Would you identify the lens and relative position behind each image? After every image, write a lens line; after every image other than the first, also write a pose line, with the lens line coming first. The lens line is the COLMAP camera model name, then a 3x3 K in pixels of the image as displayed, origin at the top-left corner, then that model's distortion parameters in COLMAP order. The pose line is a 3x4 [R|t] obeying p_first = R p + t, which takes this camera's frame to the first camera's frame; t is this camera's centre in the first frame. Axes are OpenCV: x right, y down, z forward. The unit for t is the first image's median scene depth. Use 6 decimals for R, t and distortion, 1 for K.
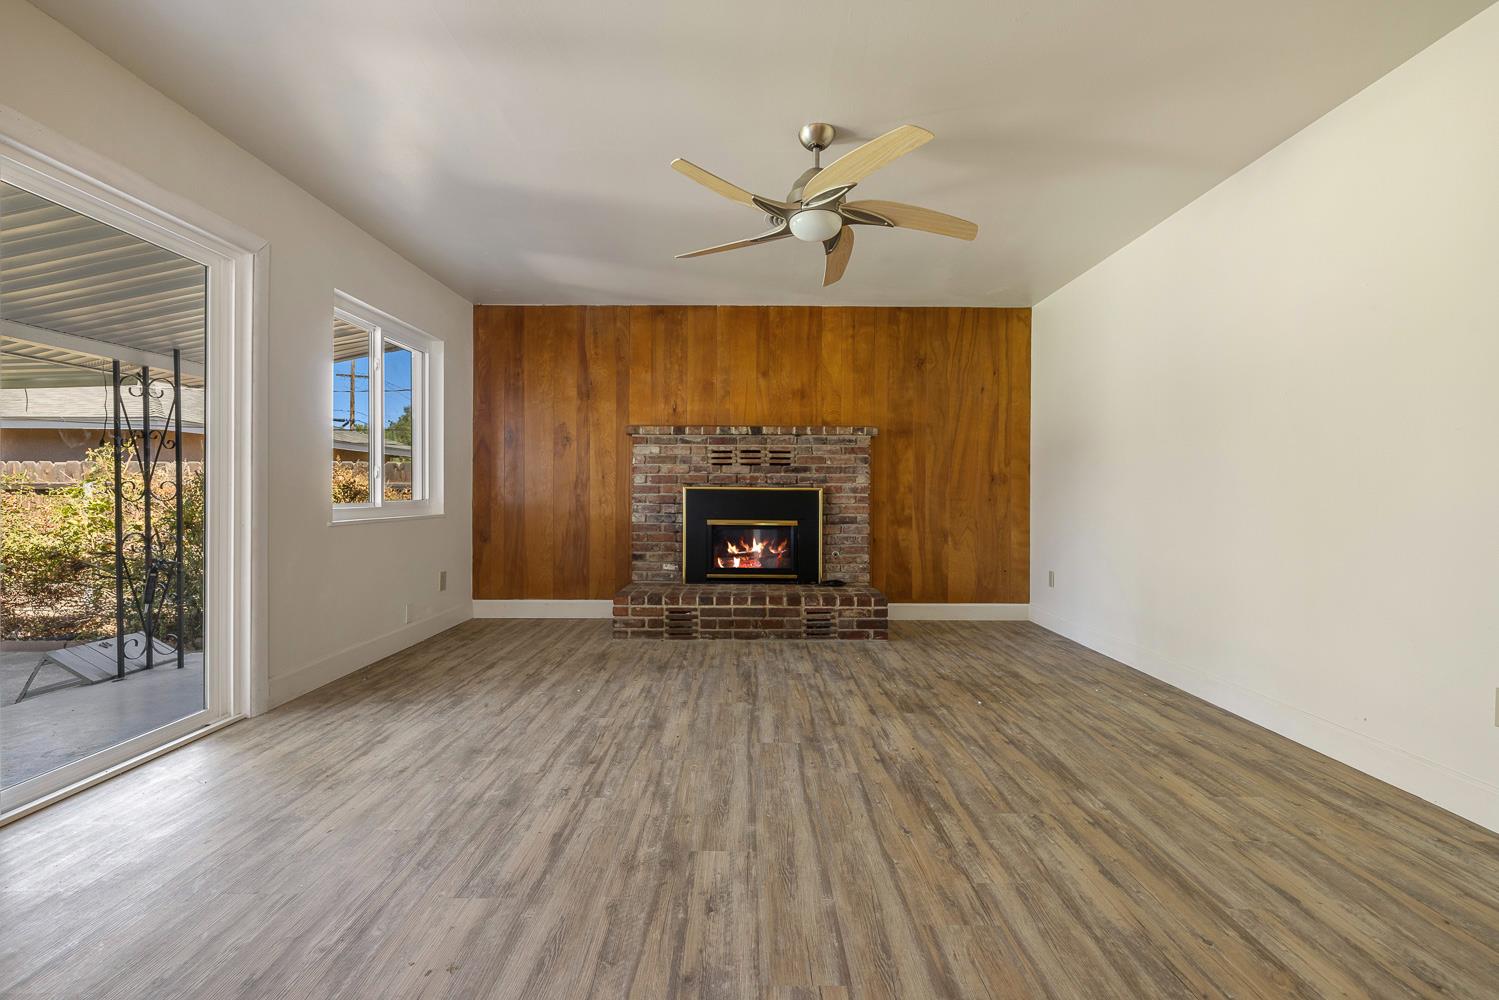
lens RADIAL K [[650.5, 0, 750.3], [0, 650.5, 495.4], [0, 0, 1]] dist [0.001100, 0.000116]
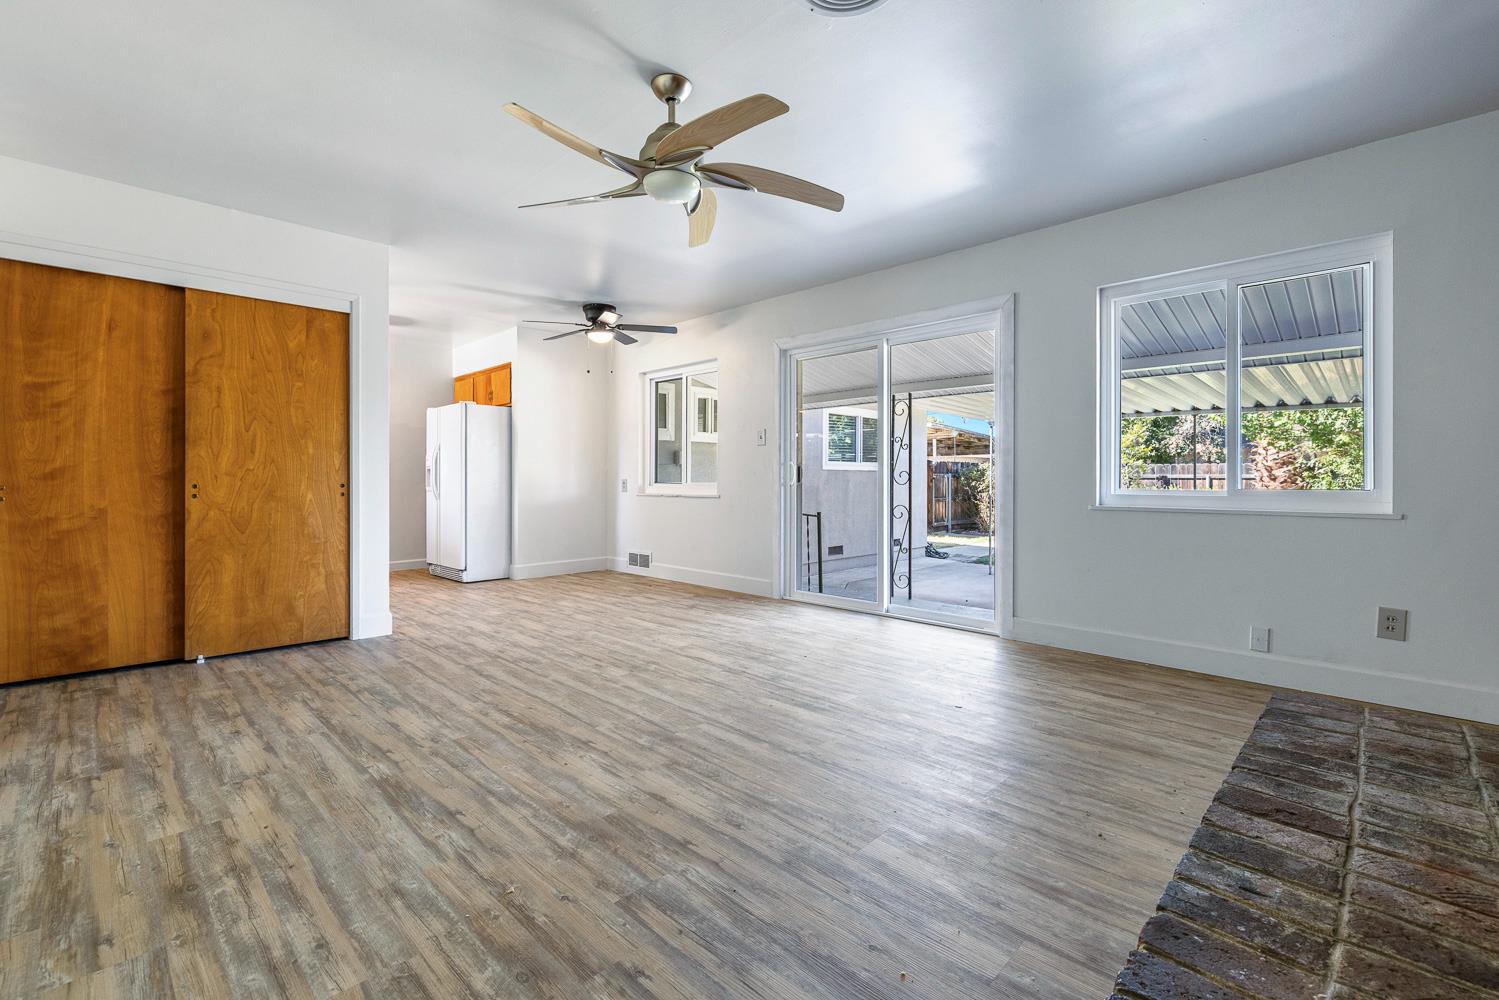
lens RADIAL K [[650.5, 0, 743.0], [0, 650.5, 485.0], [0, 0, 1]] dist [0.001100, 0.000116]
pose [[-0.713034, 0.003452, -0.701121, 0.748450], [-0.005187, 0.999935, 0.010199, -0.004322], [0.701110, 0.010909, -0.712970, 1.922463]]
